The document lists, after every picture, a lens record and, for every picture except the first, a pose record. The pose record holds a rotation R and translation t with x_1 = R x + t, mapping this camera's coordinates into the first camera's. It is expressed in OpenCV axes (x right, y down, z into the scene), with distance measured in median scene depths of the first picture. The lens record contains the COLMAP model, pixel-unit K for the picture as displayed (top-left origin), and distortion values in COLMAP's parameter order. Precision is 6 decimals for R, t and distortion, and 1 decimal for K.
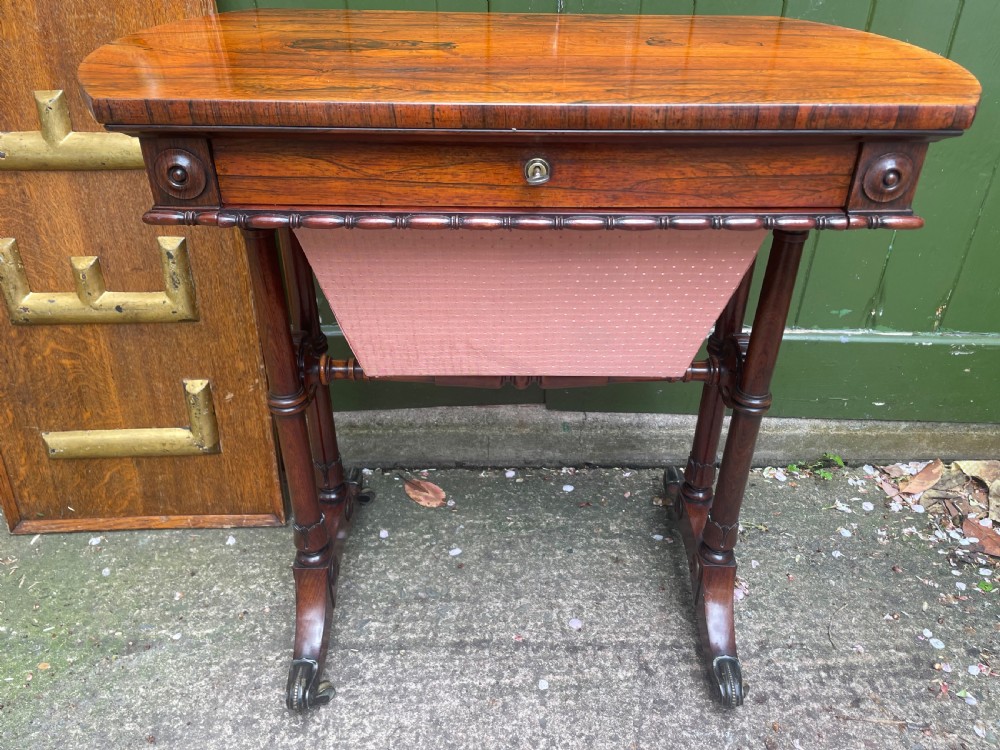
lens RADIAL K [[766.5, 0, 511.2], [0, 766.5, 382.3], [0, 0, 1]] dist [0.082555, -0.115659]
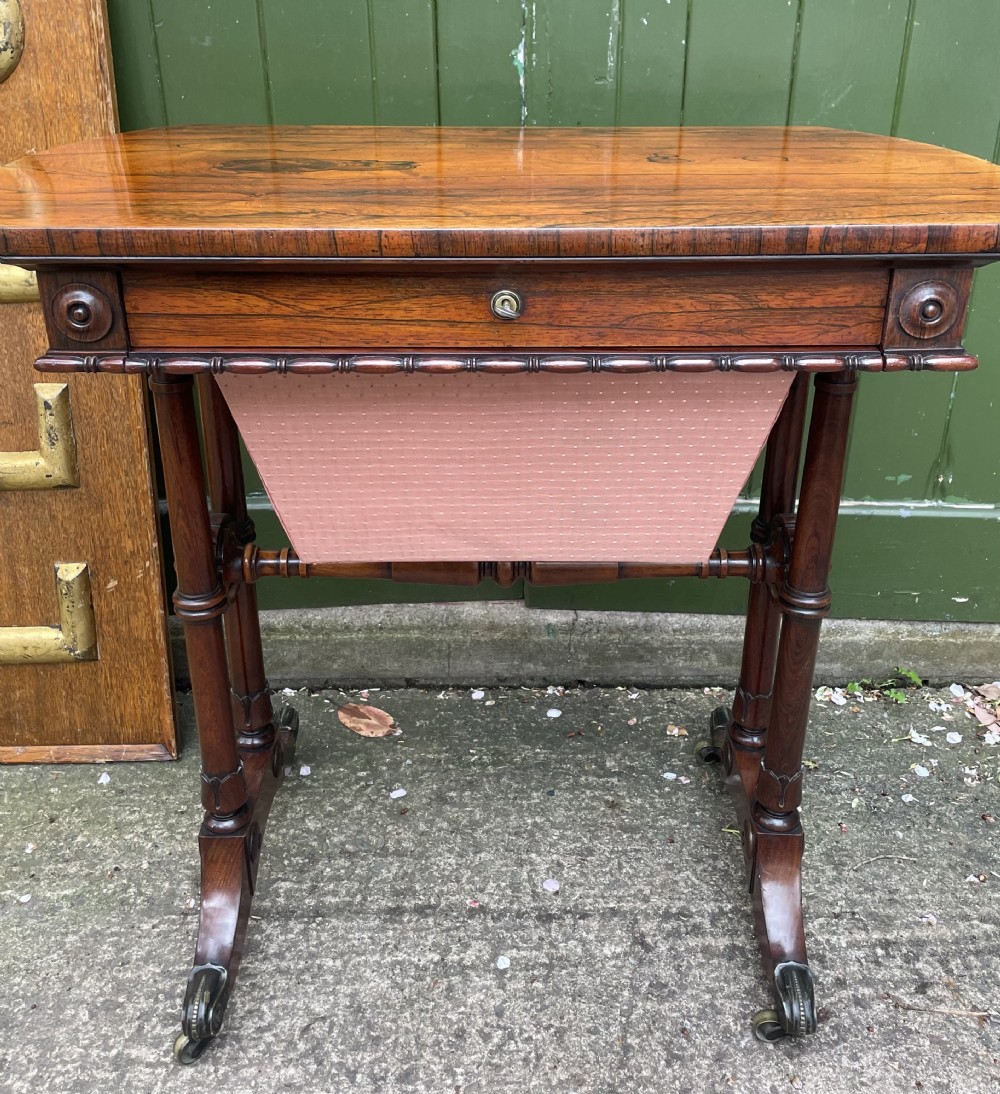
lens RADIAL K [[1099.7, 0, 507.0], [0, 1099.7, 455.5], [0, 0, 1]] dist [0.030204, 0.000000]
pose [[0.999720, -0.004288, -0.023284, 0.067407], [0.000779, 0.988885, -0.148683, 0.060000], [0.023663, 0.148623, 0.988611, -0.125458]]
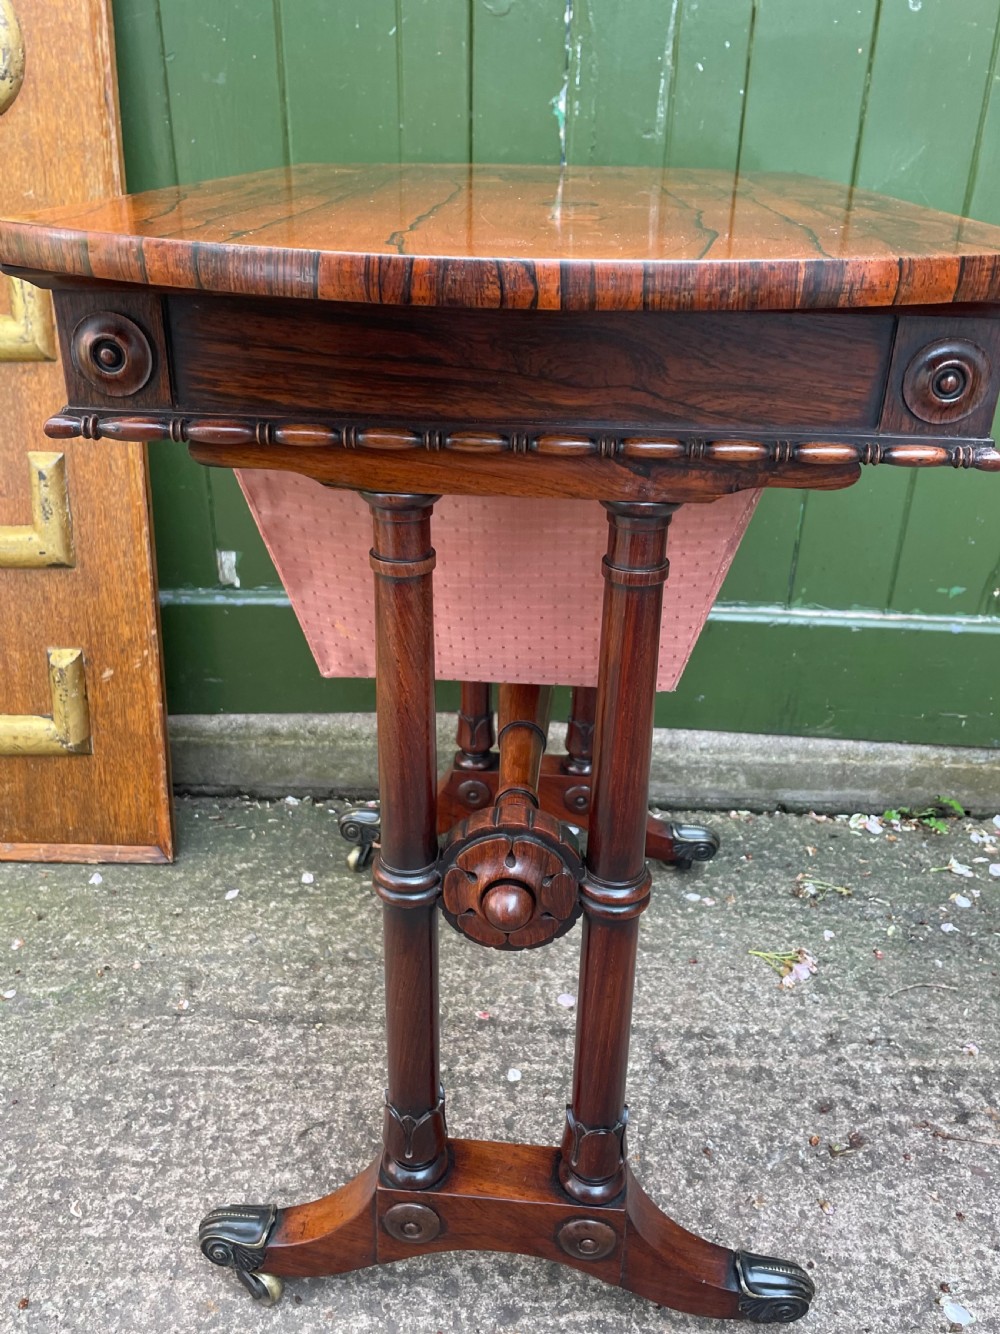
lens RADIAL K [[1113.6, 0, 498.8], [0, 1113.6, 656.6], [0, 0, 1]] dist [0.079950, -0.118865]
pose [[0.998934, 0.028056, -0.036653, 0.050835], [-0.032105, 0.992843, -0.115031, 0.121777], [0.033164, 0.116086, 0.992685, -0.056656]]
